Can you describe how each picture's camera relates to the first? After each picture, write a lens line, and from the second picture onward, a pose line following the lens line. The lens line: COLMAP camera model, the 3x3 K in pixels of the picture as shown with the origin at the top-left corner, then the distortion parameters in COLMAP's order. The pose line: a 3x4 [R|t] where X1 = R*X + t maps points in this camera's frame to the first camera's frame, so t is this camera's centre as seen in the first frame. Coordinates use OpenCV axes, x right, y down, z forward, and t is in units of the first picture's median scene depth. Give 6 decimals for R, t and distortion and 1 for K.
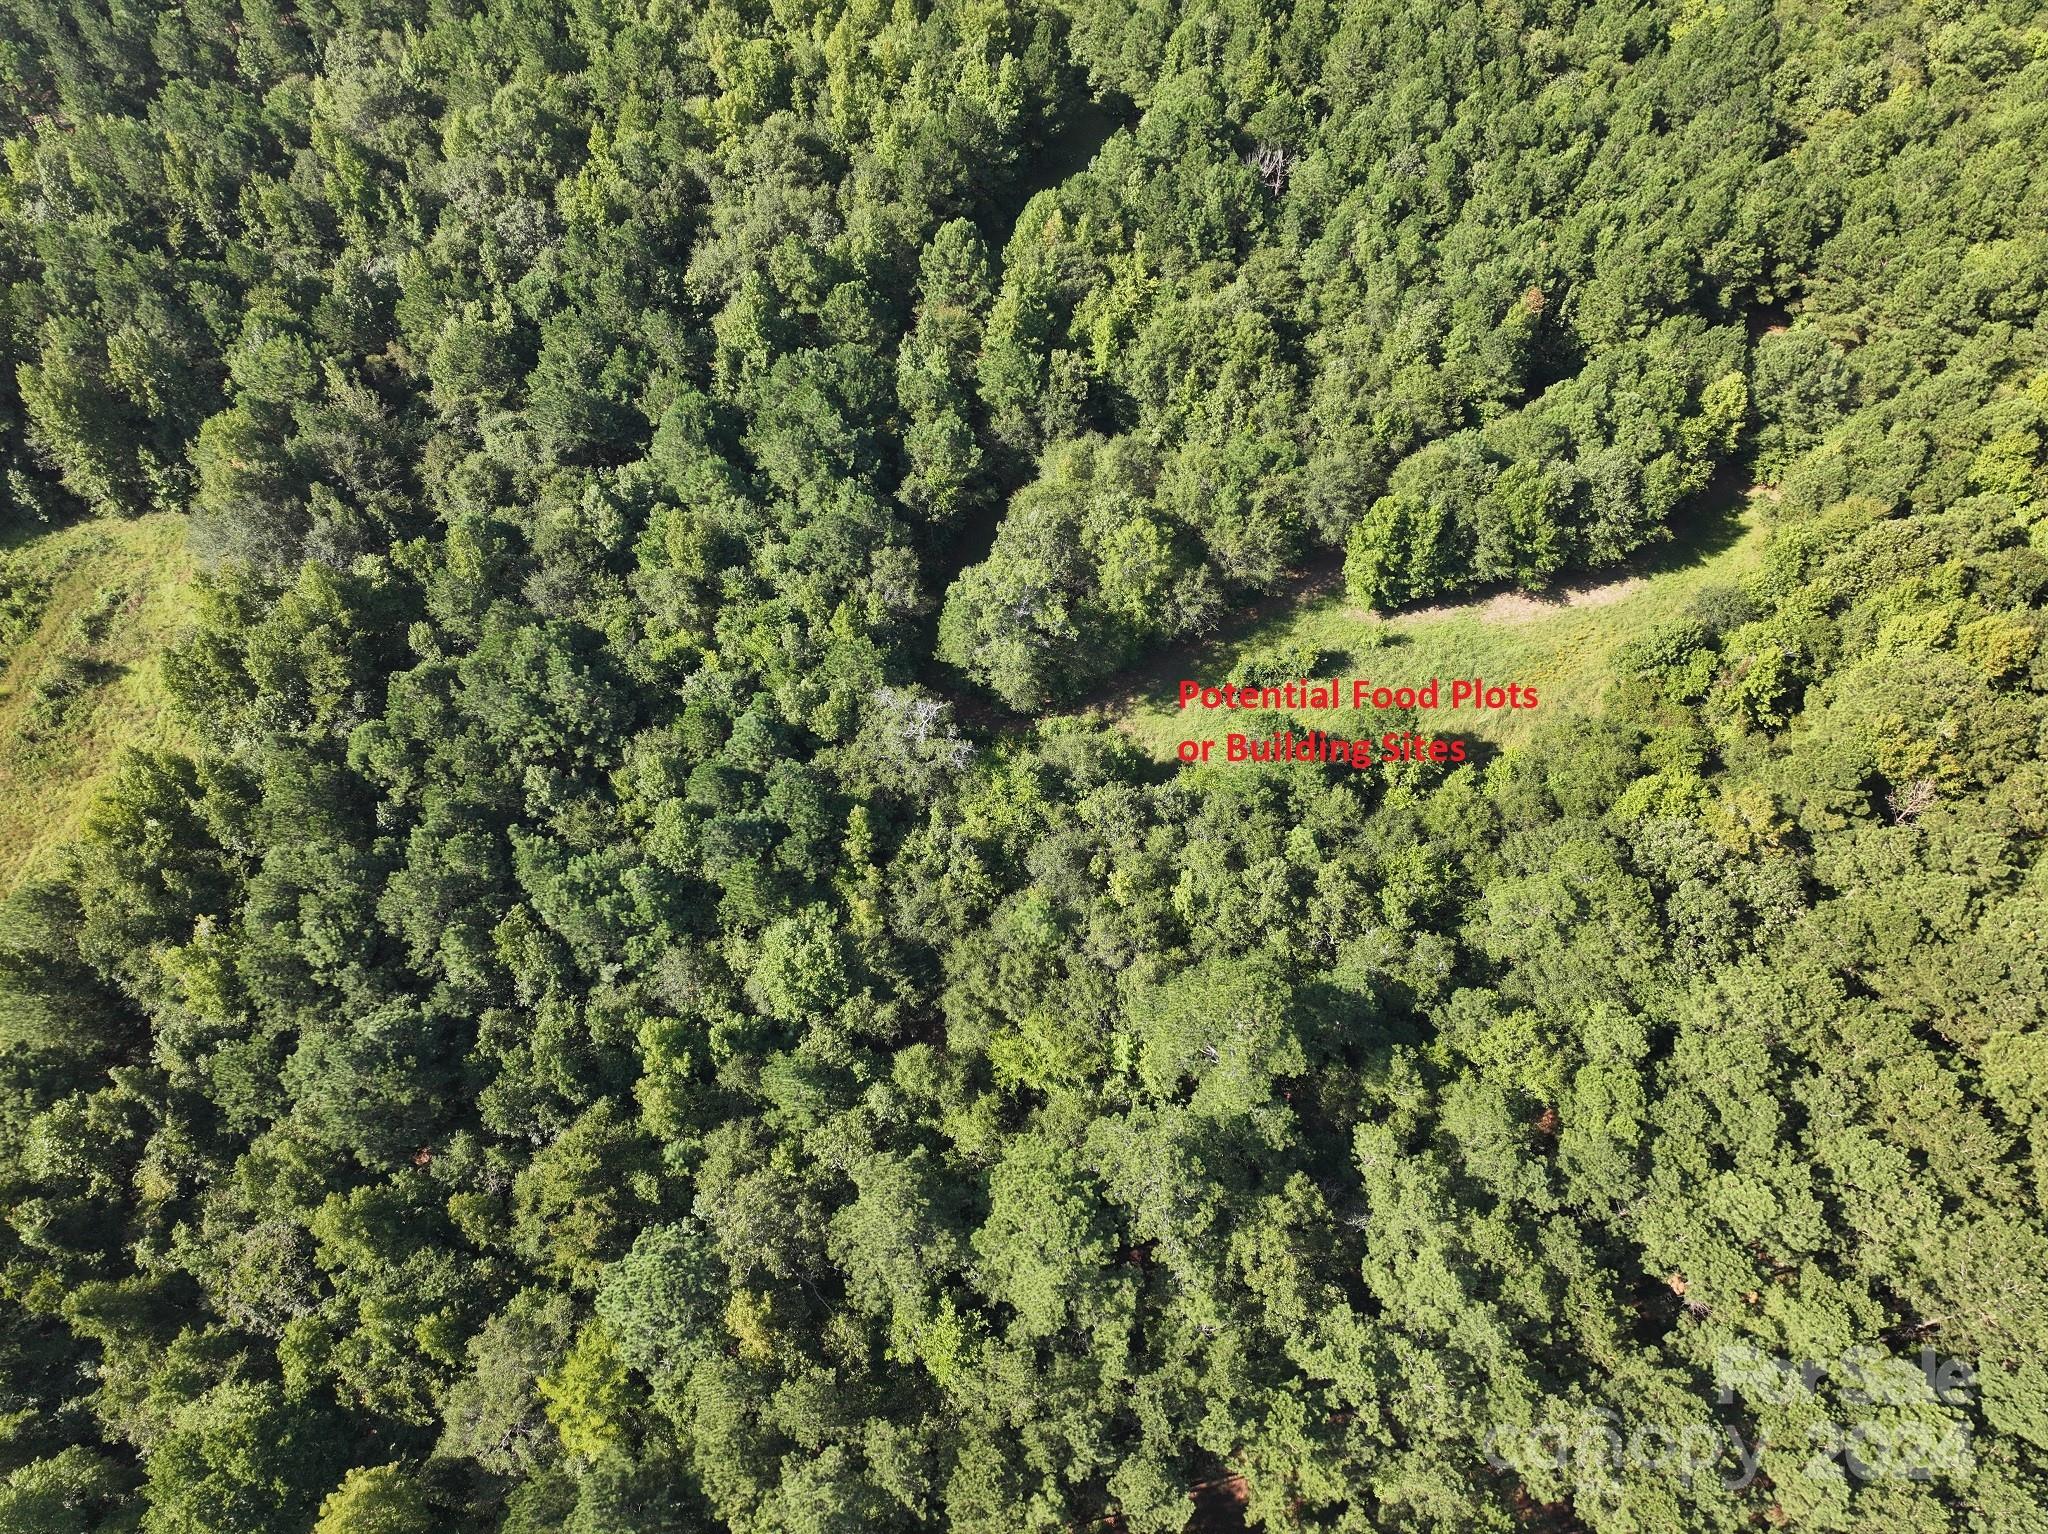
lens RADIAL K [[1440.0, 0, 1028.7], [0, 1440.0, 755.7], [0, 0, 1]] dist [-0.004816, 0.020604]
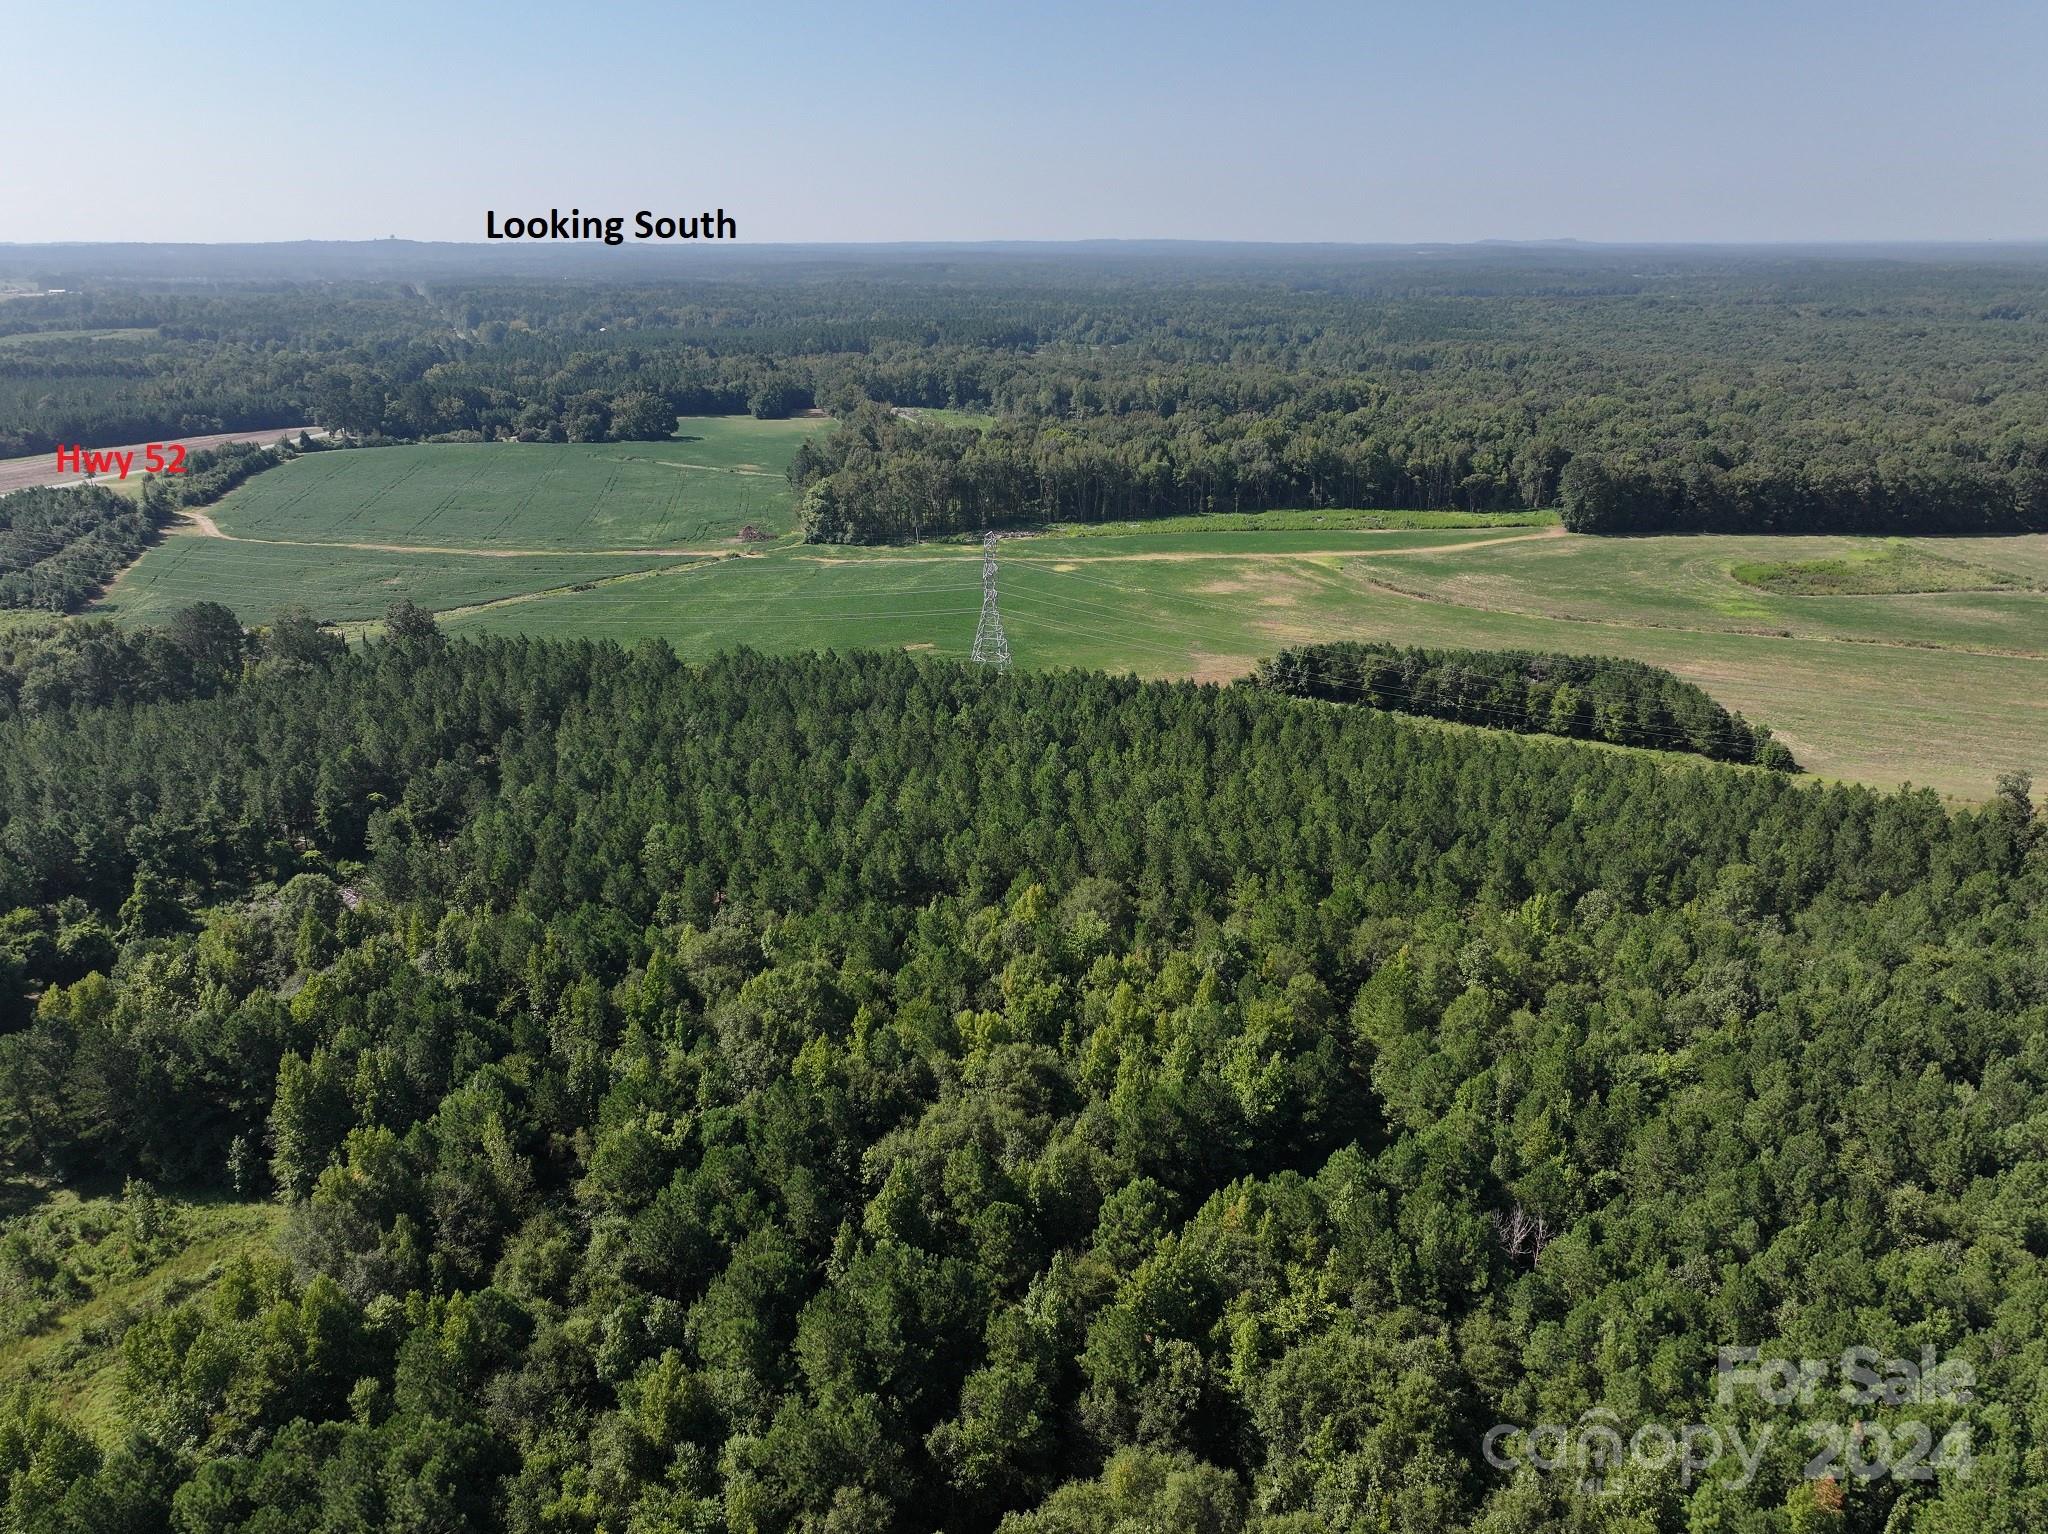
lens RADIAL K [[1440.0, 0, 1035.7], [0, 1440.0, 766.9], [0, 0, 1]] dist [-0.004816, 0.020604]
pose [[0.898808, 0.159540, -0.408278, 0.223214], [-0.382917, 0.739109, -0.554160, -0.027649], [0.213351, 0.654420, 0.725407, 0.138884]]
